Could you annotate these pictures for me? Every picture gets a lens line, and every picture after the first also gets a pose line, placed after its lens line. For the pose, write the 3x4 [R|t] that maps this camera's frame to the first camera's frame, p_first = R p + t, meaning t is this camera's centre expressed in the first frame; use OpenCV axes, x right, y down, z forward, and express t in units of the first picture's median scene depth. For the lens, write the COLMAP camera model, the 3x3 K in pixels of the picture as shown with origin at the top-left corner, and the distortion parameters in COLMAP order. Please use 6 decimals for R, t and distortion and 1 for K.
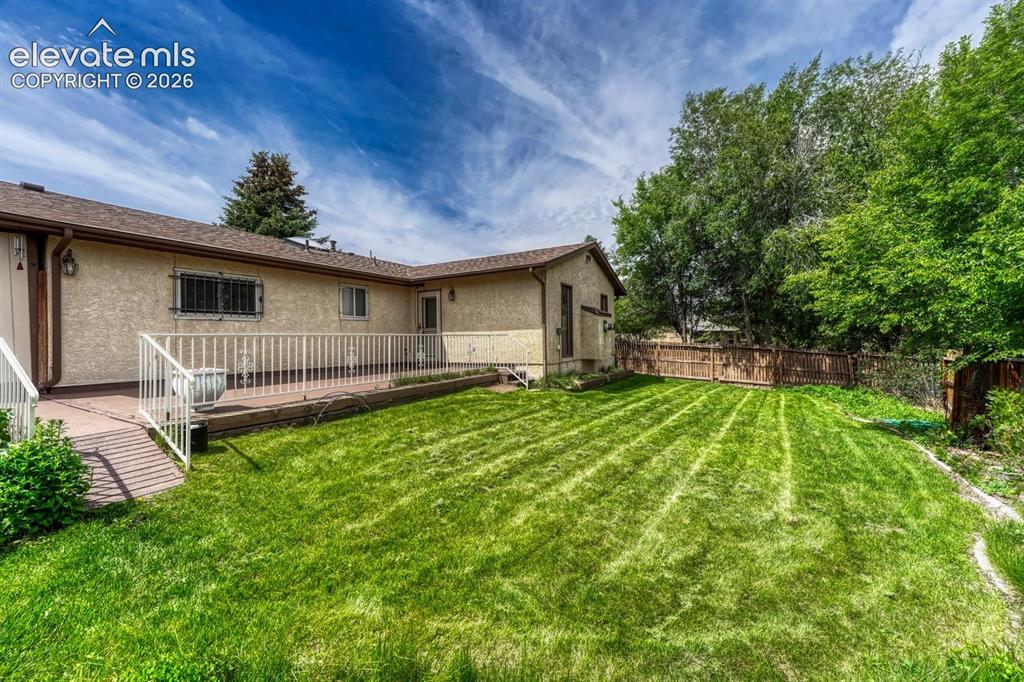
lens RADIAL K [[406.9, 0, 516.1], [0, 406.9, 345.3], [0, 0, 1]] dist [0.034011, 0.000342]
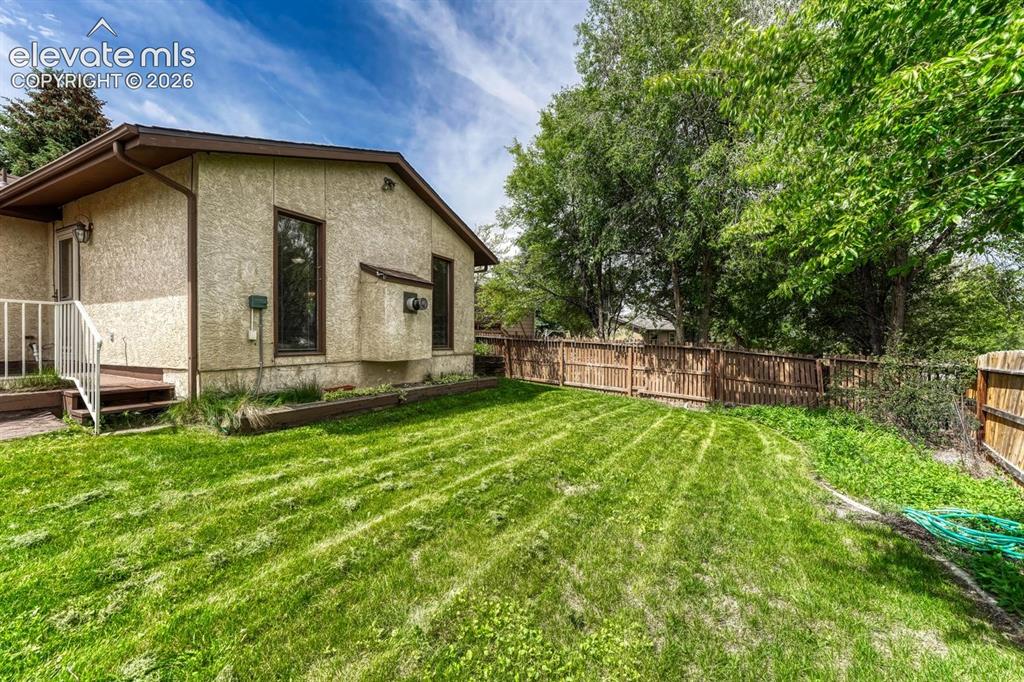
lens RADIAL K [[406.9, 0, 505.7], [0, 406.9, 335.8], [0, 0, 1]] dist [0.034011, 0.000342]
pose [[0.999092, 0.016606, 0.039246, 0.167428], [-0.015724, 0.999619, -0.022674, 0.005306], [-0.039607, 0.022036, 0.998972, 0.216490]]
